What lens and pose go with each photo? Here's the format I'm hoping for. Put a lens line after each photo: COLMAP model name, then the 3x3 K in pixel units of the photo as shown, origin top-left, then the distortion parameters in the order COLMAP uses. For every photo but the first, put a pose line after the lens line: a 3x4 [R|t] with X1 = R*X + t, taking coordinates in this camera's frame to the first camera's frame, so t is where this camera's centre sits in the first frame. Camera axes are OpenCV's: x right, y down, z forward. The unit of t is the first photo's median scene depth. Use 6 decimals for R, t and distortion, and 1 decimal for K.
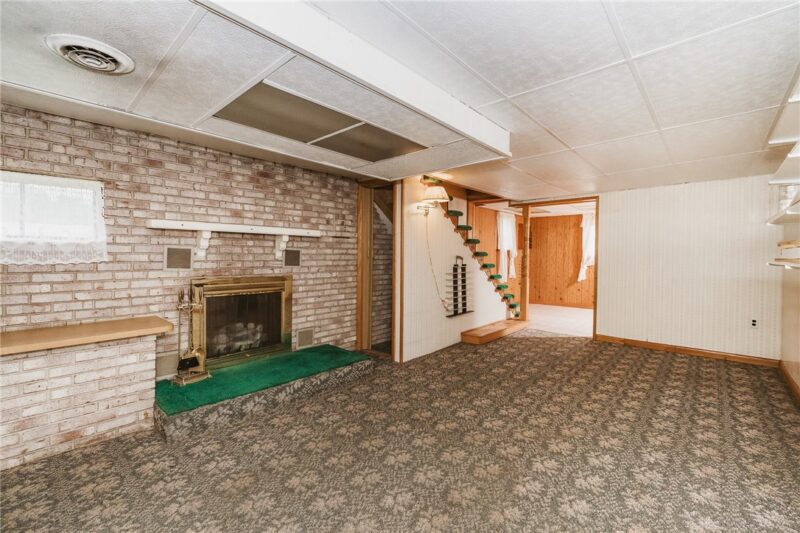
lens RADIAL K [[328.2, 0, 400.6], [0, 328.2, 262.1], [0, 0, 1]] dist [-0.002468, -0.000278]
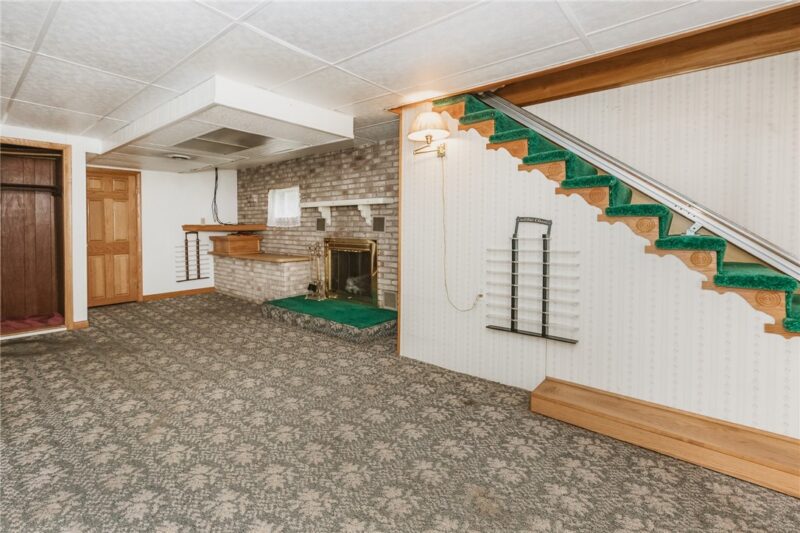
lens RADIAL K [[382.3, 0, 414.1], [0, 382.3, 239.3], [0, 0, 1]] dist [-0.002245, 0.000474]
pose [[0.065168, 0.022584, -0.997619, 1.116589], [-0.023734, 0.999496, 0.021076, 0.009301], [0.997592, 0.022304, 0.065671, 1.174458]]
